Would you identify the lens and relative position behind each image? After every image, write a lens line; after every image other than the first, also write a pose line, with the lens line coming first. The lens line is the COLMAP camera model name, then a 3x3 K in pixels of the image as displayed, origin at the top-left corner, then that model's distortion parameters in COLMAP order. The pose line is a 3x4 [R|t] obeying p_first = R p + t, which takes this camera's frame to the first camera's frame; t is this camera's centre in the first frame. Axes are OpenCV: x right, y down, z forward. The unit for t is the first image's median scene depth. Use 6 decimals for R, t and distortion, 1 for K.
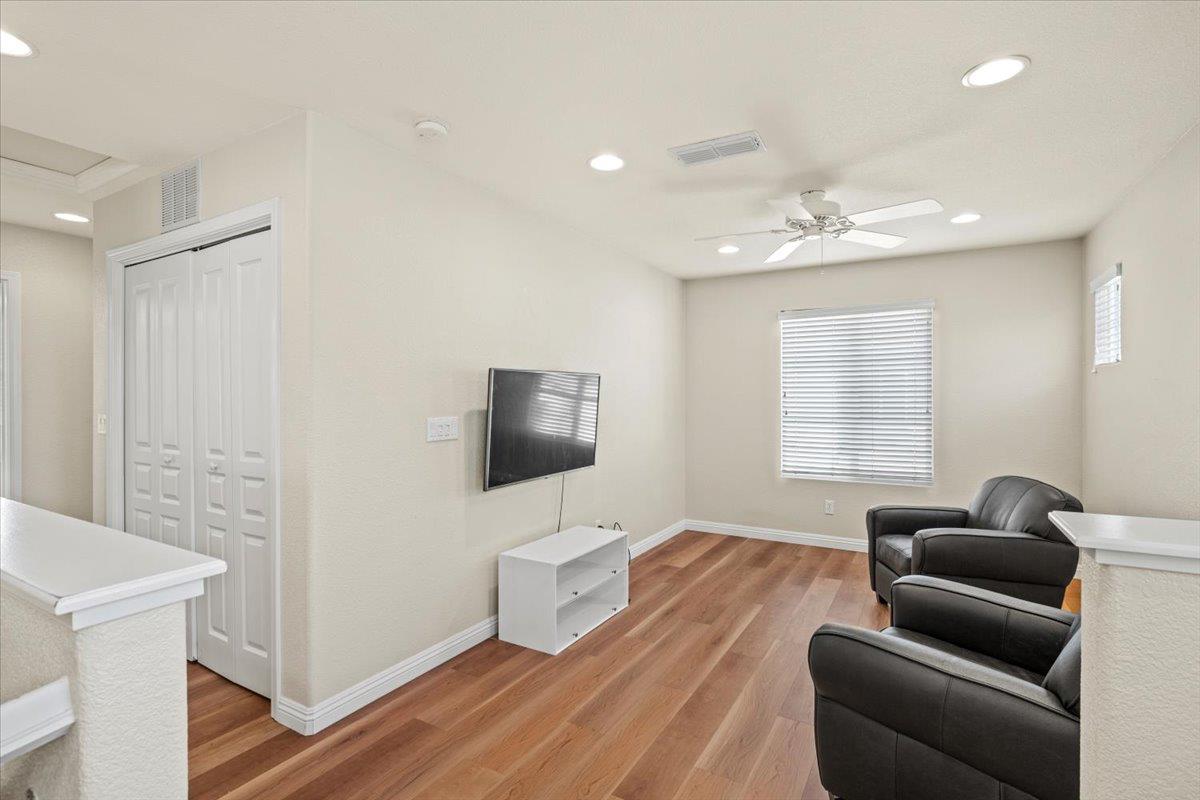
lens RADIAL K [[577.5, 0, 596.8], [0, 577.5, 399.4], [0, 0, 1]] dist [-0.003233, 0.002407]
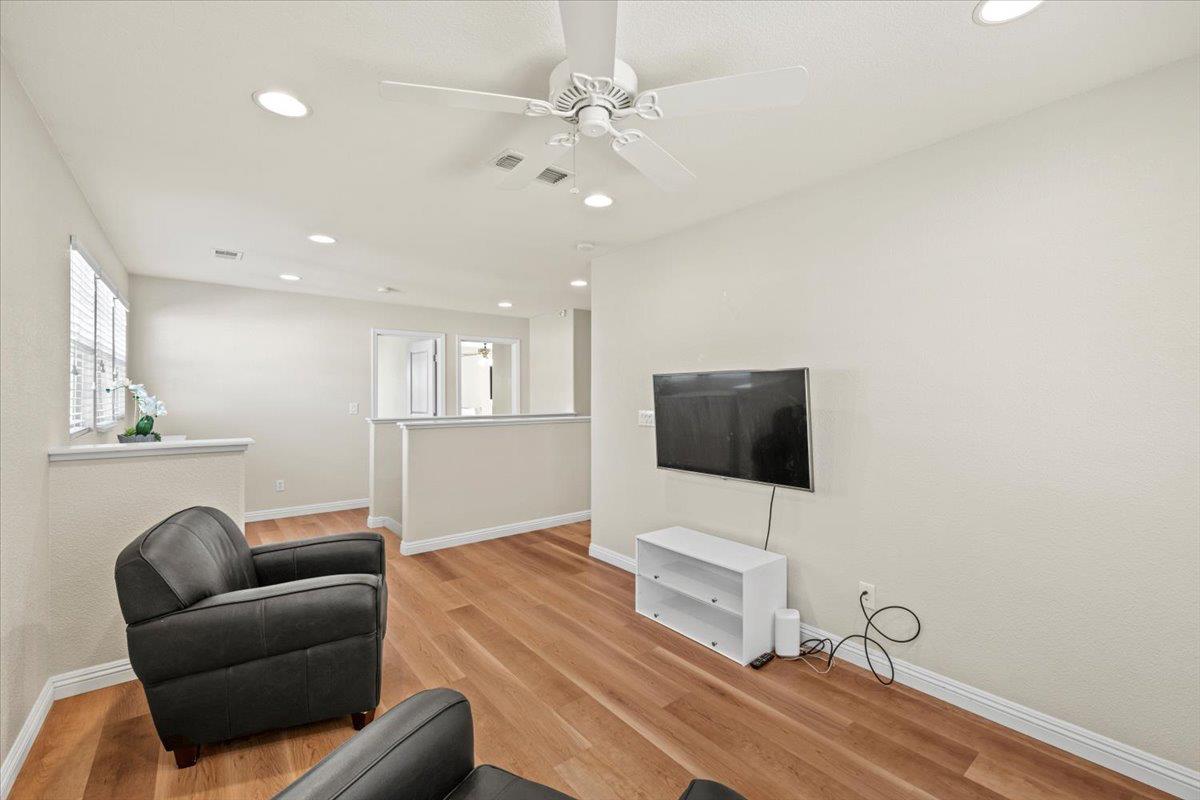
lens RADIAL K [[505.3, 0, 598.8], [0, 505.3, 394.6], [0, 0, 1]] dist [0.002627, -0.000217]
pose [[-0.369201, -0.000210, -0.929349, 0.934296], [-0.006284, 0.999978, 0.002270, -0.010637], [0.929328, 0.006678, -0.369194, 1.311118]]
